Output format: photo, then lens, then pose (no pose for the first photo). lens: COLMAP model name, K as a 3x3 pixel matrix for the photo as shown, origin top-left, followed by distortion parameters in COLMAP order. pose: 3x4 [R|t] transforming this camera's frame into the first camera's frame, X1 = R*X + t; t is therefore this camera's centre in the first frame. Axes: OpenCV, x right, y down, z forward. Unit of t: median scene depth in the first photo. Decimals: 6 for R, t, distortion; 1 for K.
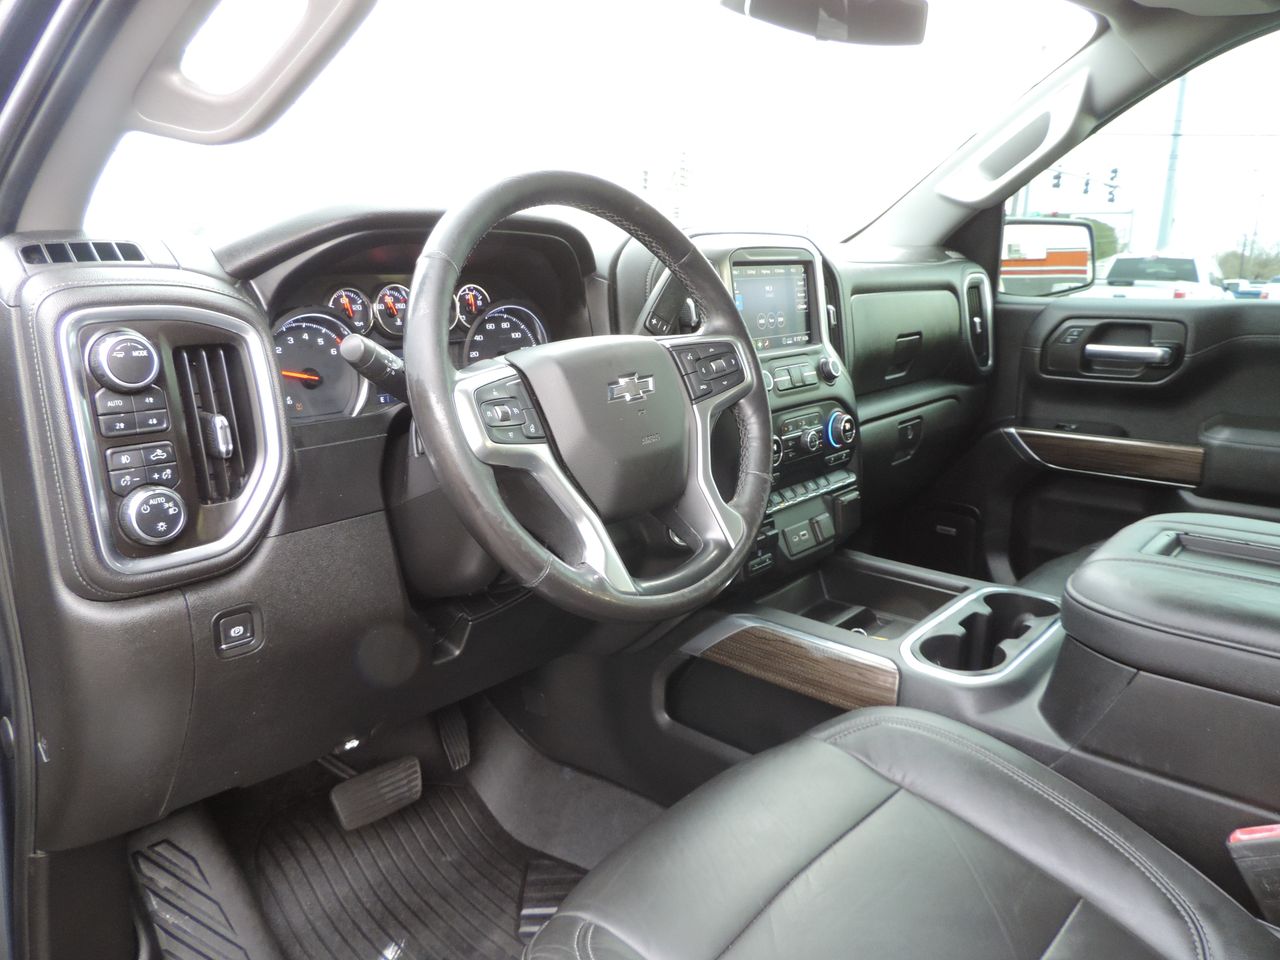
lens RADIAL K [[885.6, 0, 640.0], [0, 885.6, 480.0], [0, 0, 1]] dist [-0.044999, -0.002284]
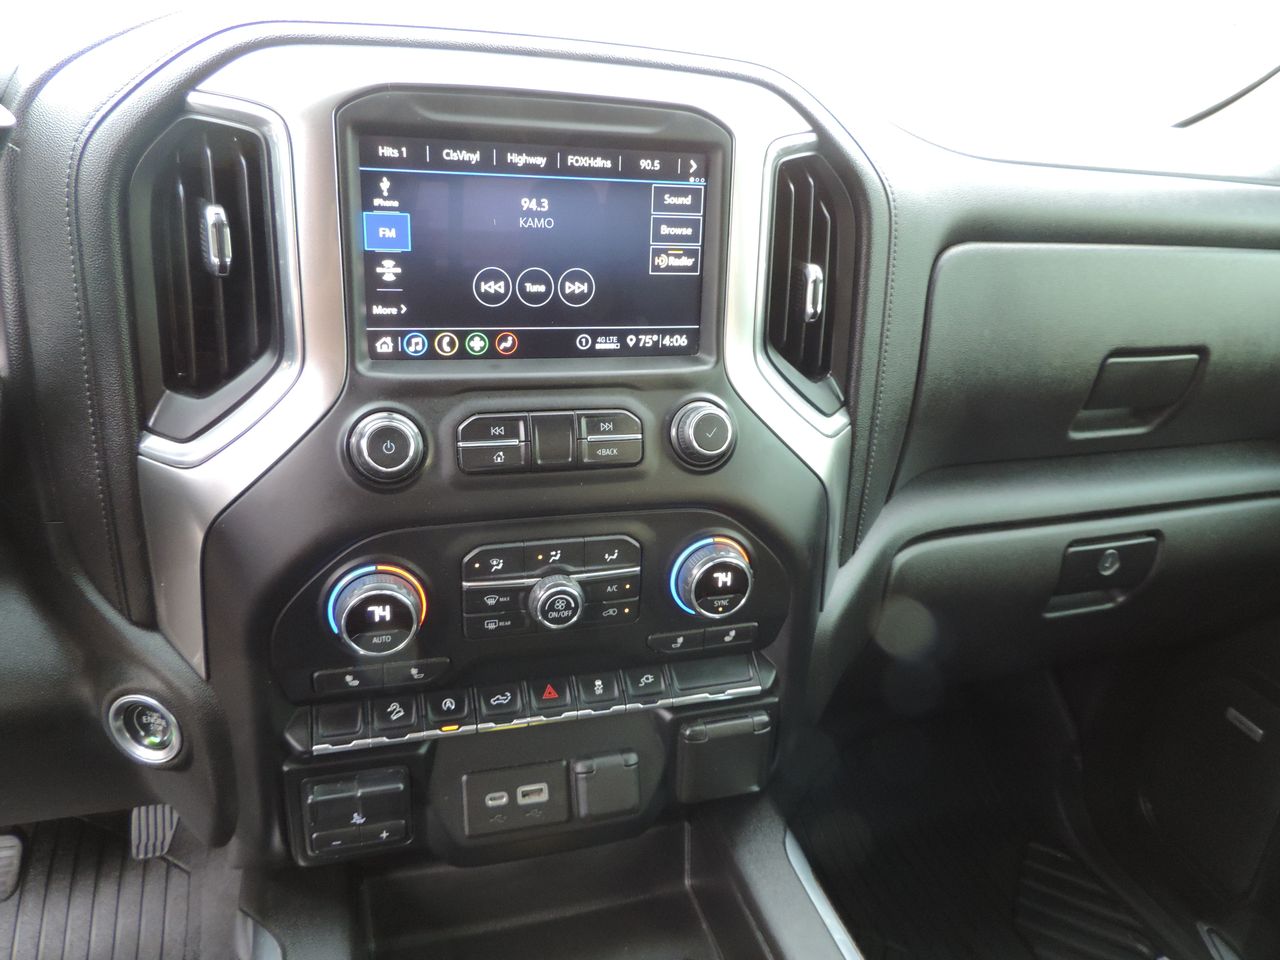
lens RADIAL K [[885.6, 0, 640.0], [0, 885.6, 480.0], [0, 0, 1]] dist [-0.044999, -0.002284]
pose [[0.870856, 0.233636, -0.432462, 0.371154], [-0.180329, 0.970327, 0.161083, -0.165439], [0.457264, -0.062295, 0.887146, 0.651635]]
